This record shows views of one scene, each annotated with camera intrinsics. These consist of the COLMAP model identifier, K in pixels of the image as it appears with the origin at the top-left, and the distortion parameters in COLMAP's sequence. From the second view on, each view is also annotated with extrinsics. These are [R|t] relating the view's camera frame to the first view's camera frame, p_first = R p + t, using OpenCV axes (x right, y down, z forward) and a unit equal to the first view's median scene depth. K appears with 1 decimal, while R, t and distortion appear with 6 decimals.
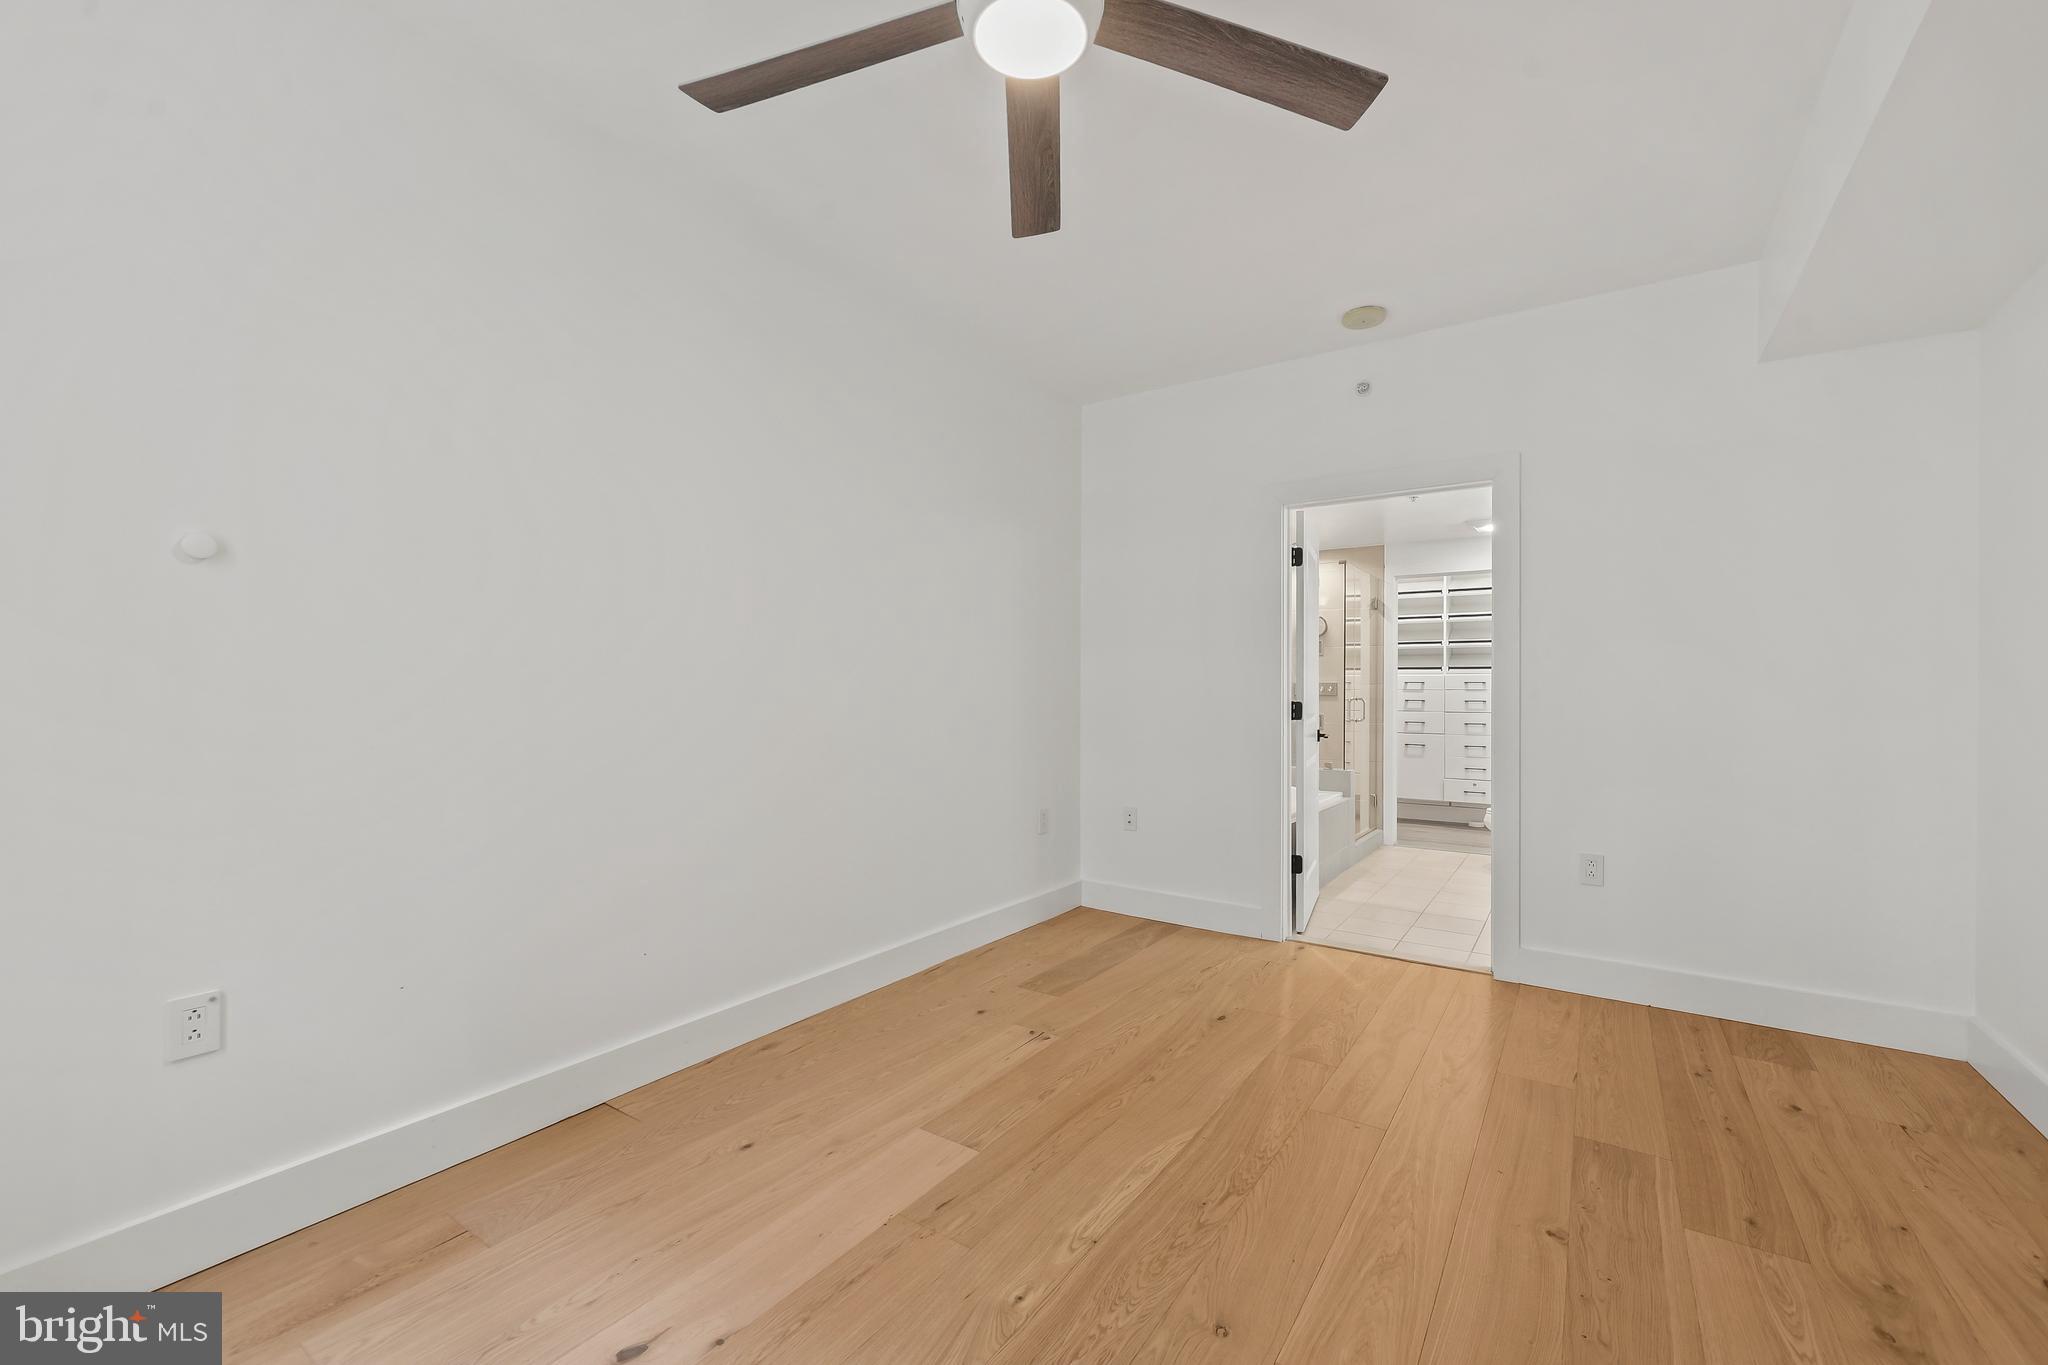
lens RADIAL K [[839.2, 0, 1020.9], [0, 839.2, 678.6], [0, 0, 1]] dist [0.003075, -0.001757]
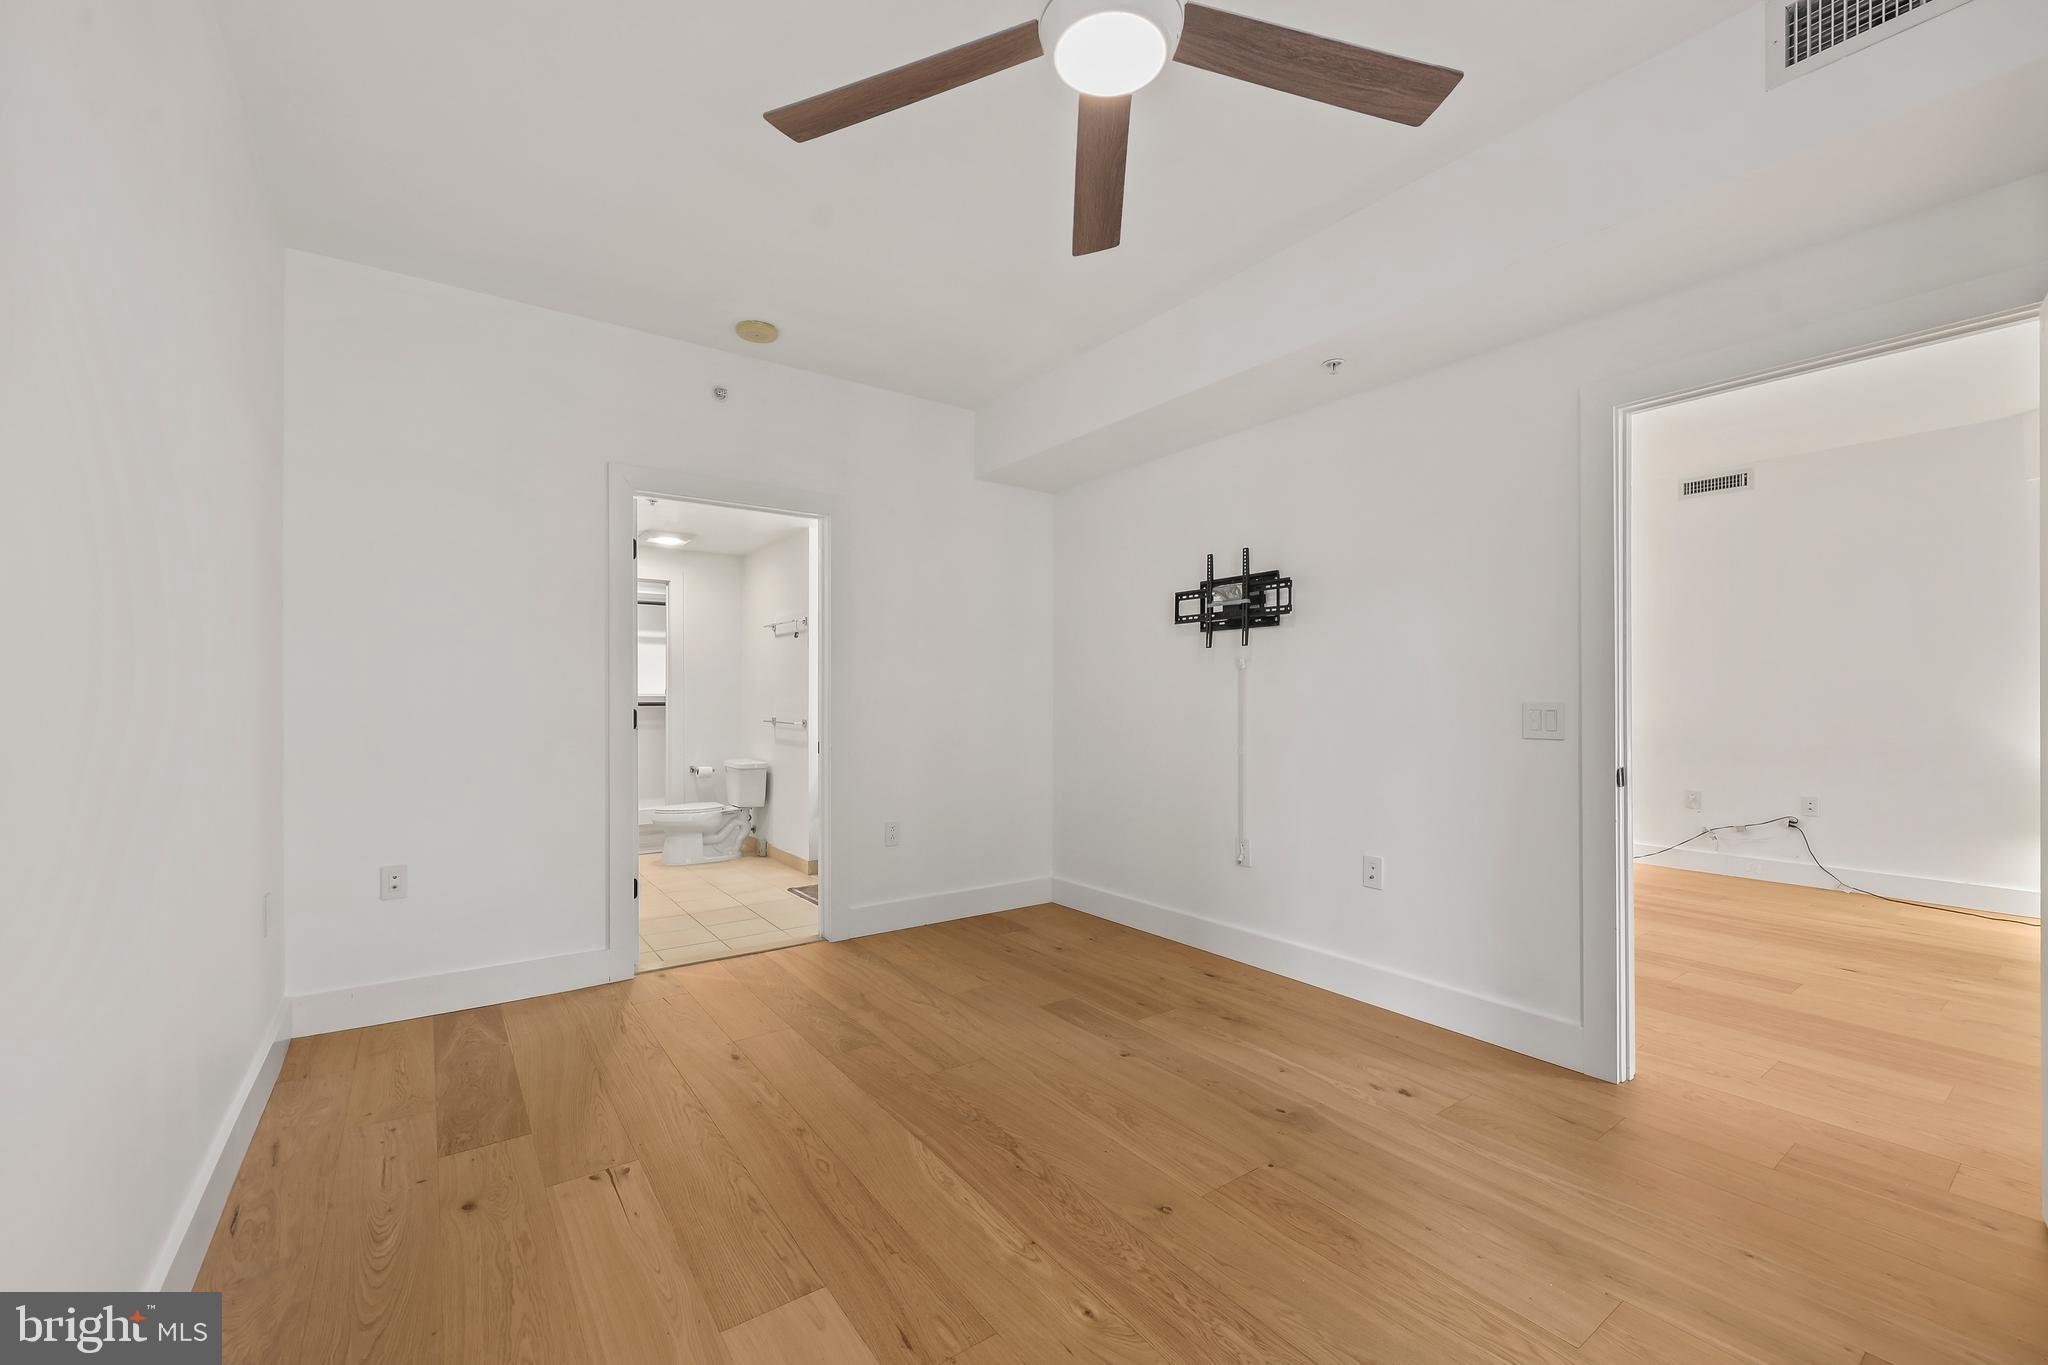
lens RADIAL K [[839.2, 0, 1037.5], [0, 839.2, 682.6], [0, 0, 1]] dist [0.003075, -0.001757]
pose [[0.337193, 0.009271, 0.941390, -0.421873], [-0.008550, 0.999940, -0.006786, 0.001395], [-0.941397, -0.005761, 0.337252, 0.319542]]
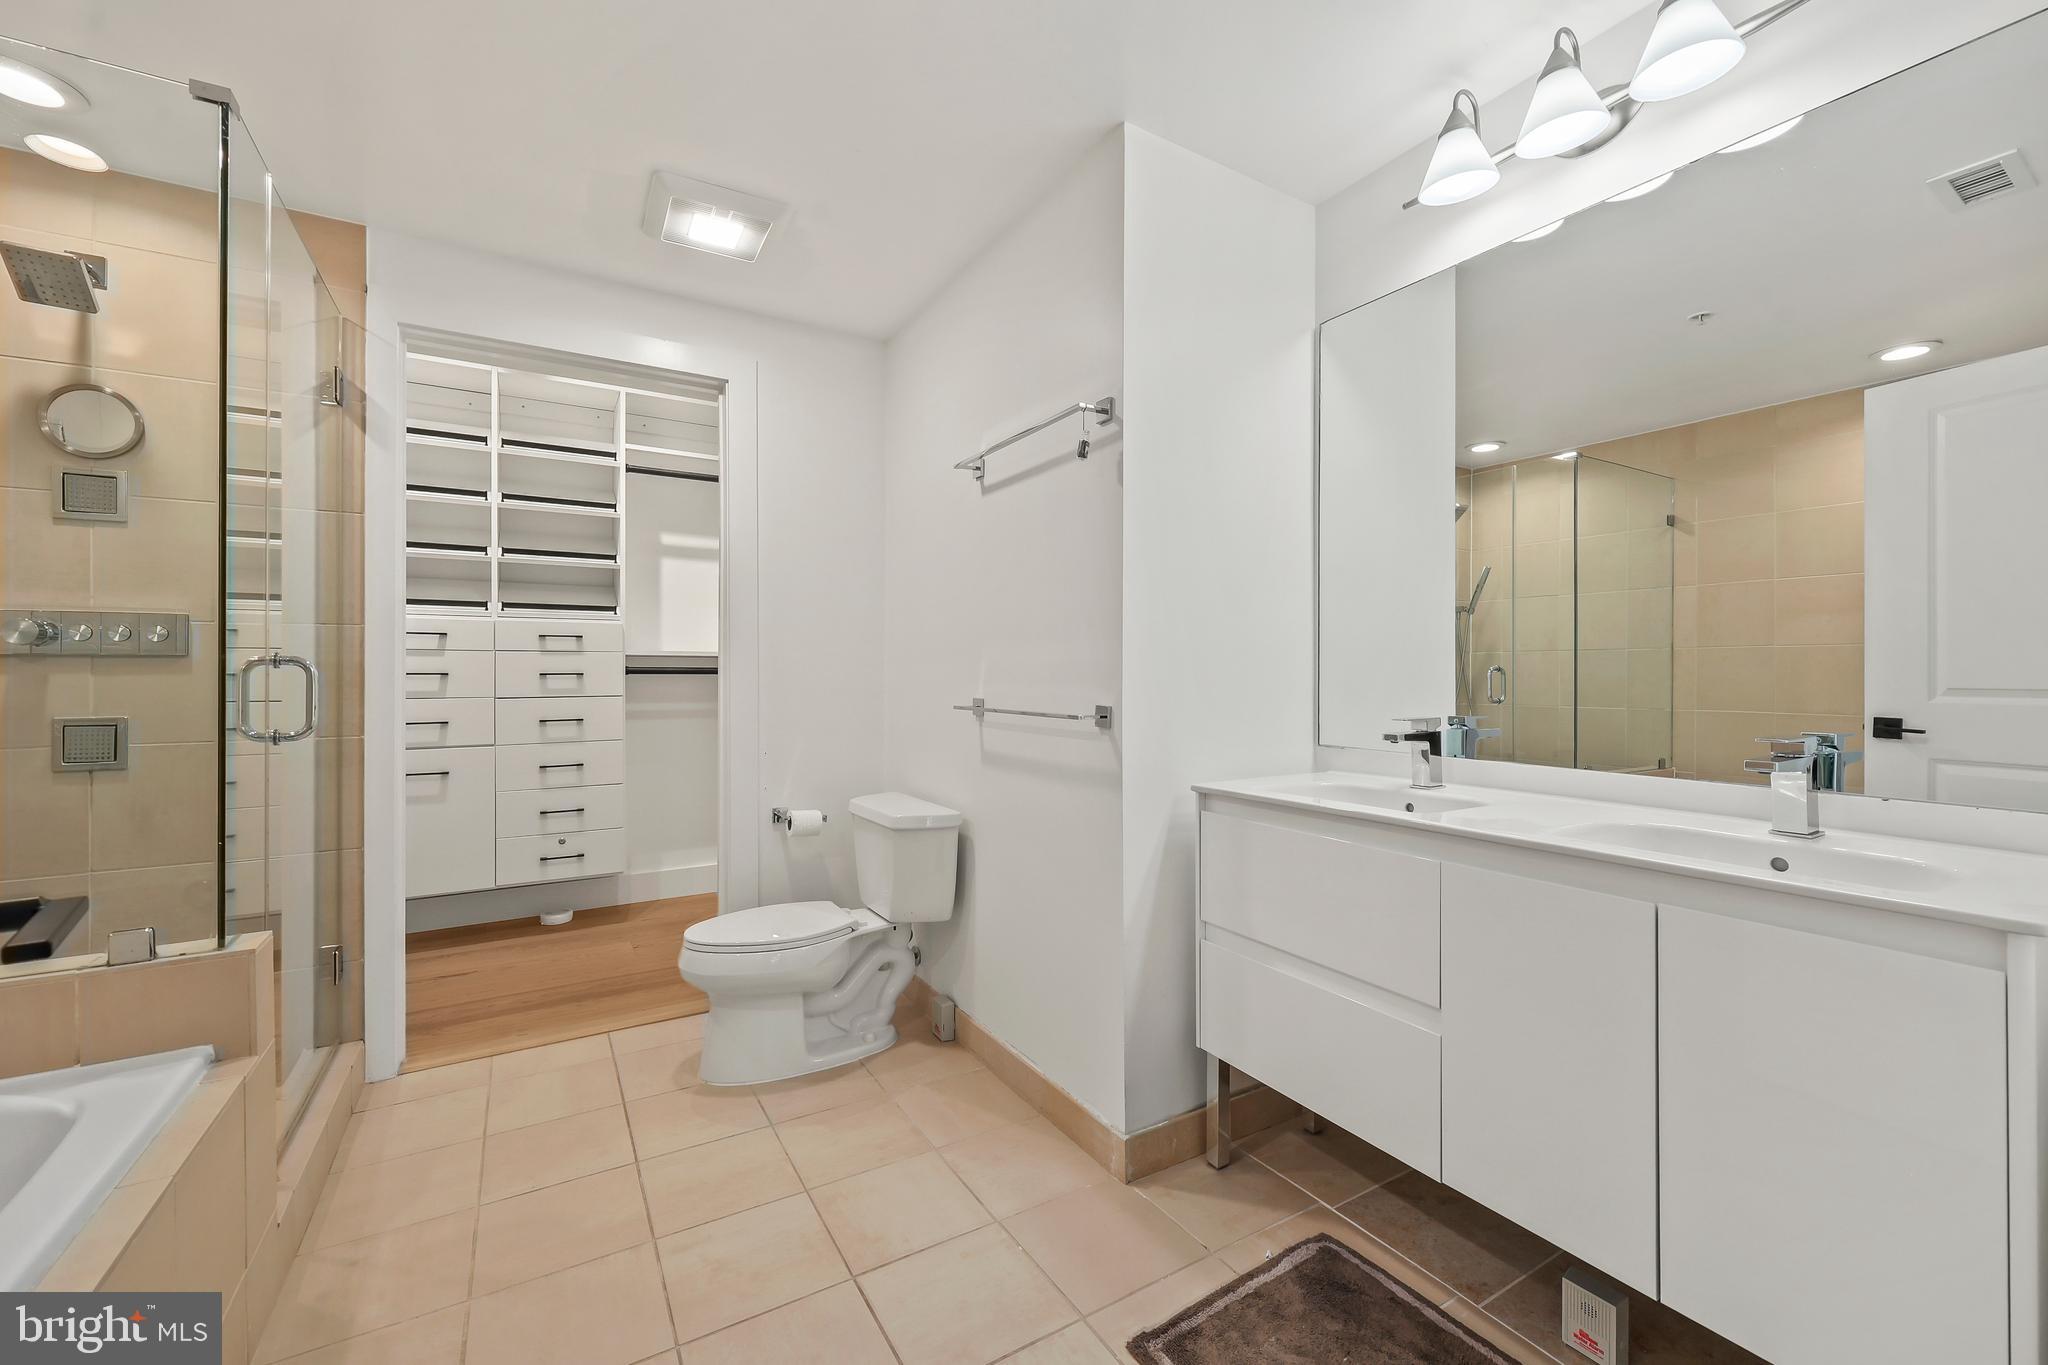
lens RADIAL K [[839.2, 0, 1033.0], [0, 839.2, 675.4], [0, 0, 1]] dist [0.003075, -0.001757]
pose [[0.404079, -0.009285, 0.914677, 0.401826], [-0.007079, 0.999887, 0.013277, 0.037796], [-0.914697, -0.011840, 0.403967, 1.081979]]
